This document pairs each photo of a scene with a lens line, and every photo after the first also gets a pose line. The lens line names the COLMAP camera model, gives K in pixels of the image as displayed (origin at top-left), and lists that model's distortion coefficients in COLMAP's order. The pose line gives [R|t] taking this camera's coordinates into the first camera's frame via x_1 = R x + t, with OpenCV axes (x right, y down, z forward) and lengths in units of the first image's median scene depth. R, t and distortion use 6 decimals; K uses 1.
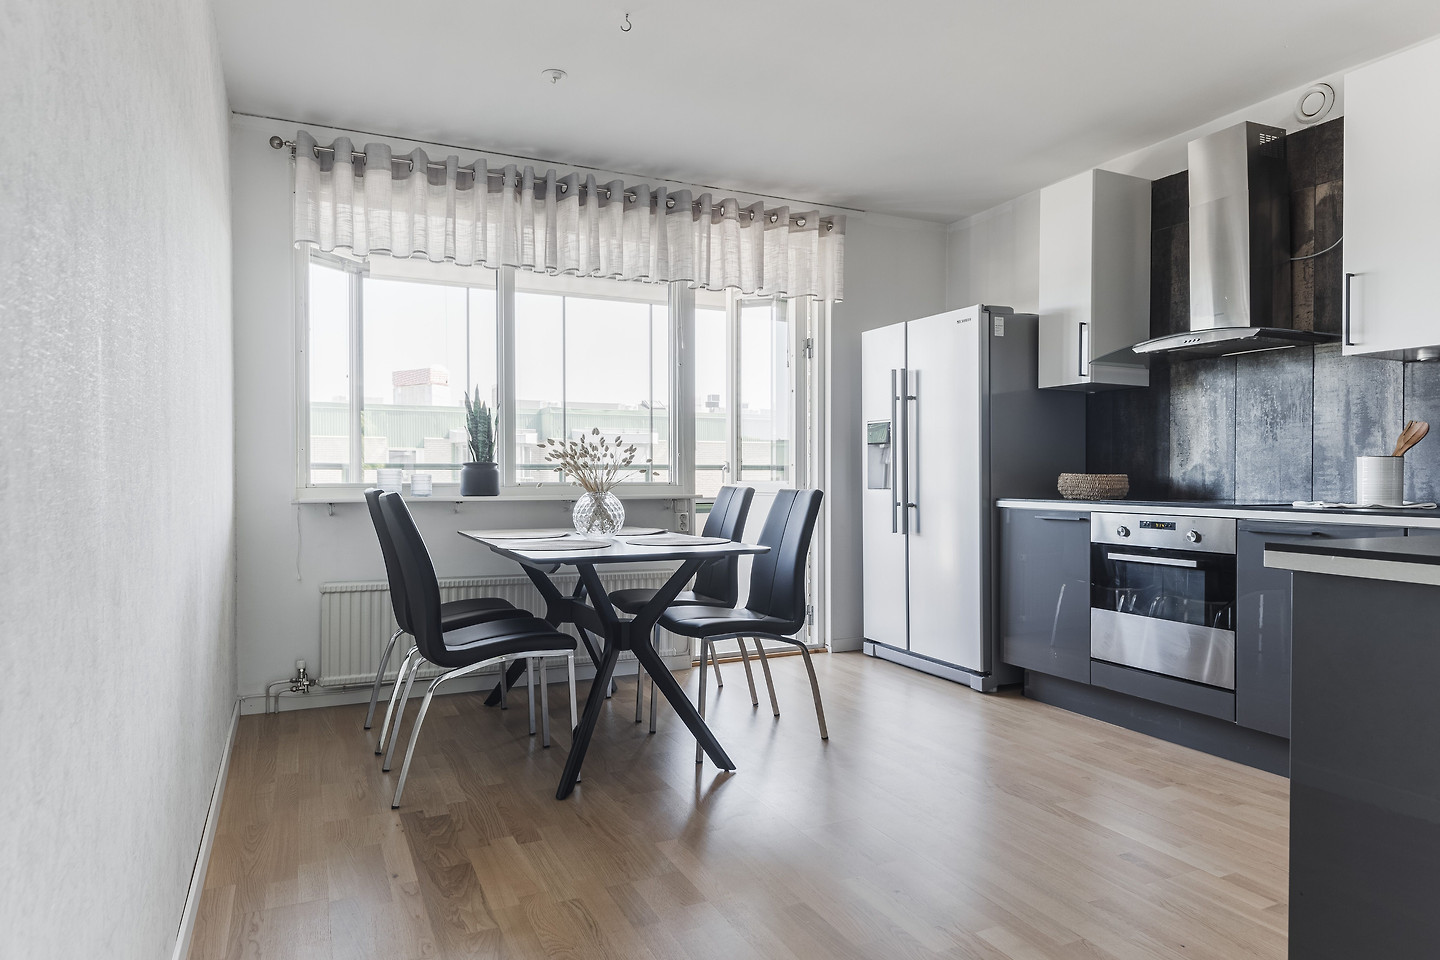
lens RADIAL K [[881.3, 0, 718.9], [0, 881.3, 476.9], [0, 0, 1]] dist [0.018380, -0.007086]
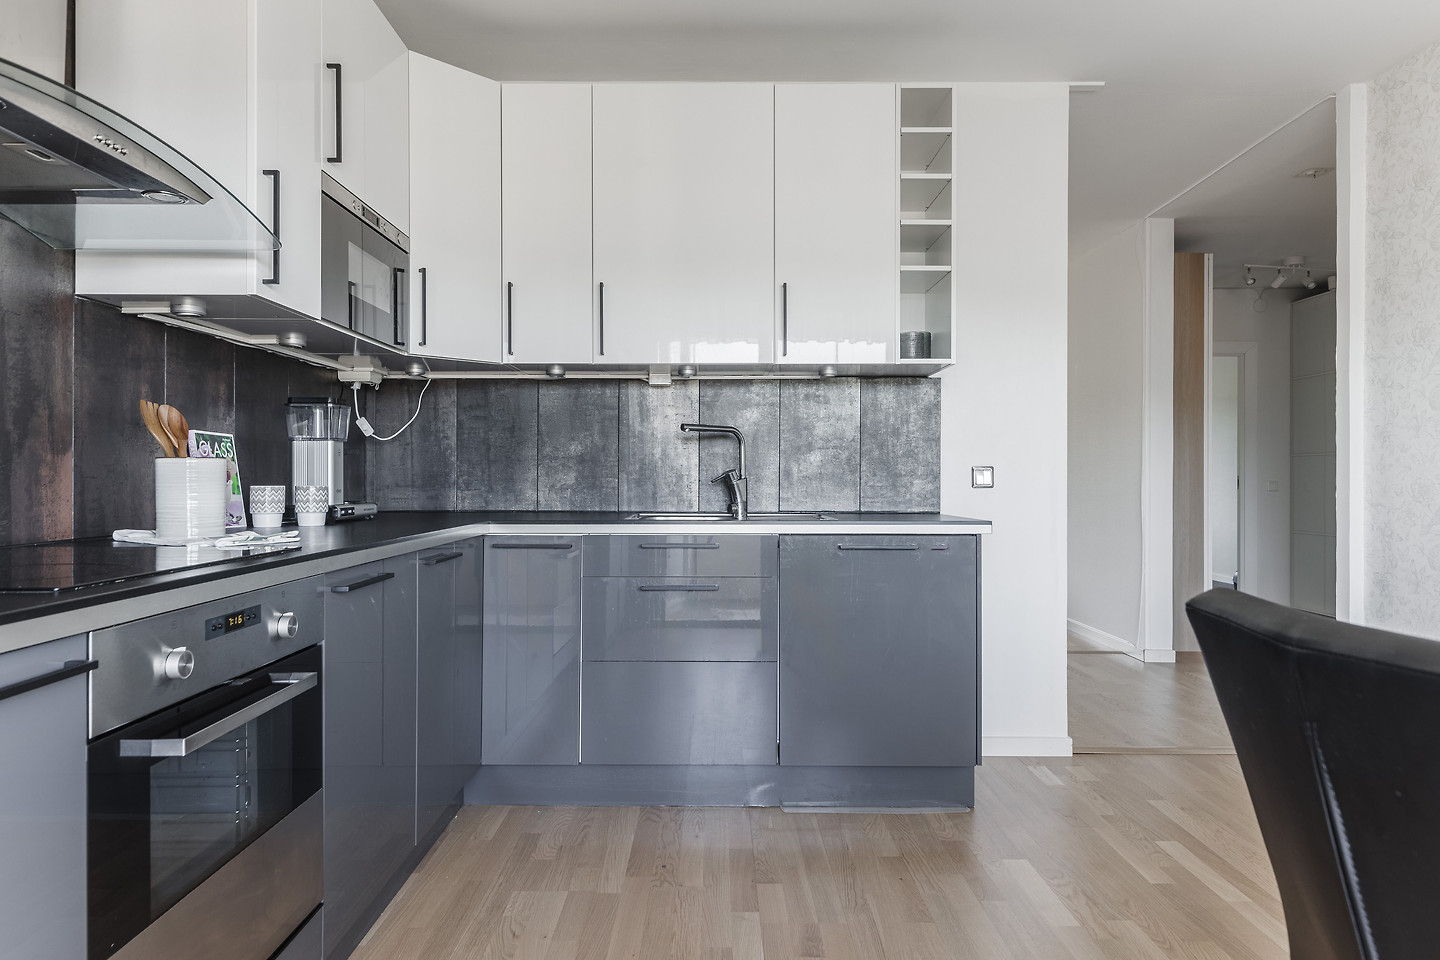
lens RADIAL K [[881.3, 0, 714.5], [0, 881.3, 475.6], [0, 0, 1]] dist [0.018380, -0.007086]
pose [[-0.900153, -0.003167, 0.435563, 0.125078], [-0.001427, 0.999990, 0.004321, -0.011683], [-0.435572, 0.003268, -0.900148, 1.187879]]
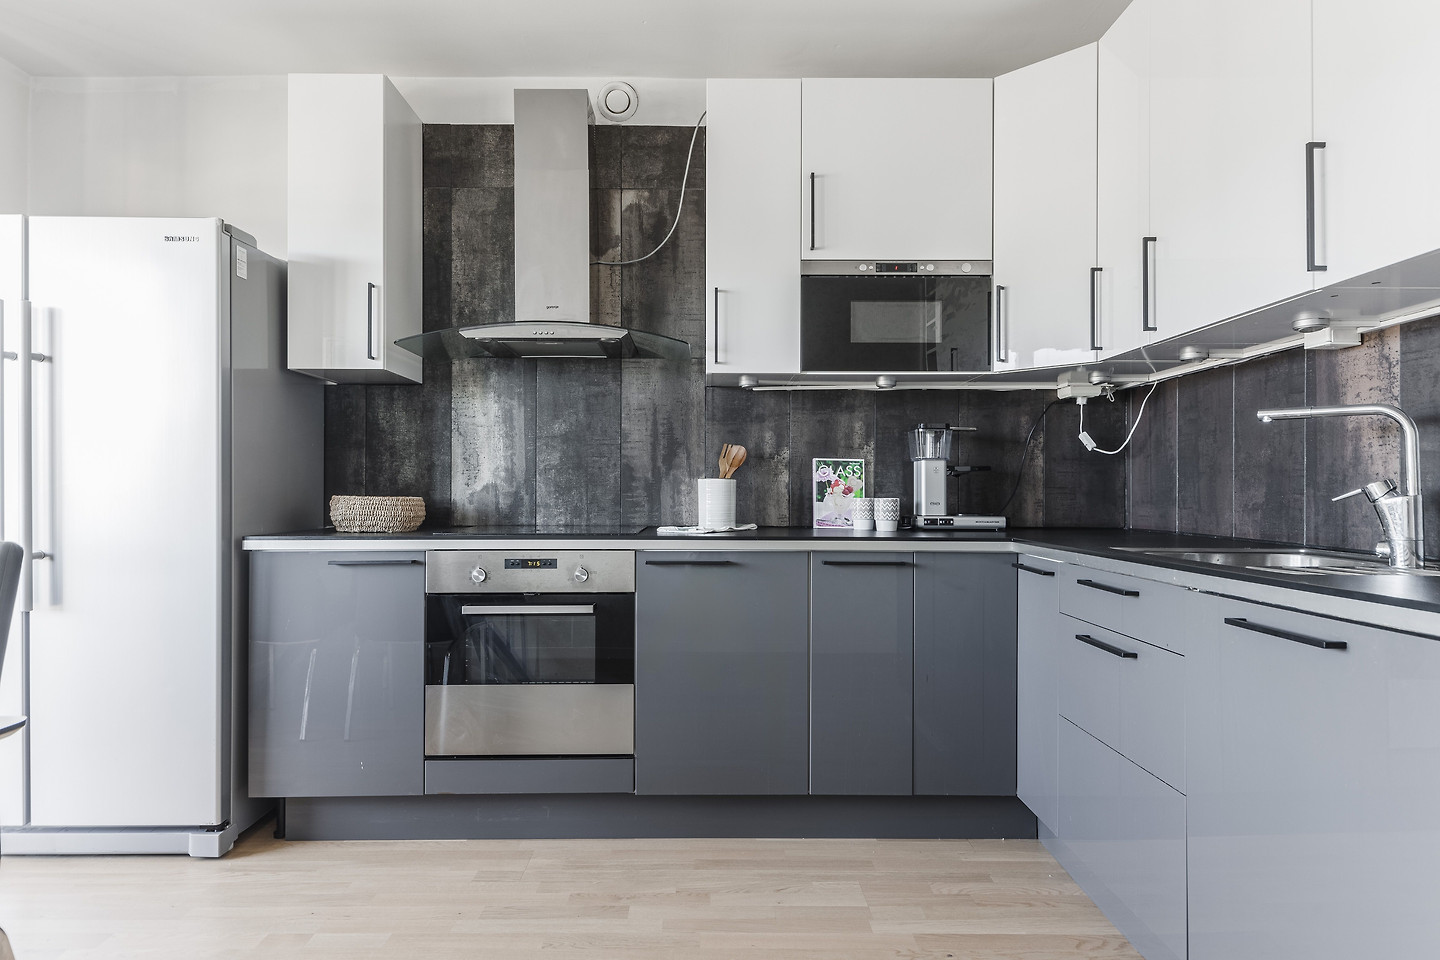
lens RADIAL K [[881.3, 0, 716.5], [0, 881.3, 481.1], [0, 0, 1]] dist [0.018380, -0.007086]
pose [[0.427508, 0.007486, 0.903980, -0.124630], [0.002001, 0.999955, -0.009227, -0.009454], [-0.904009, 0.005753, 0.427474, 0.492441]]
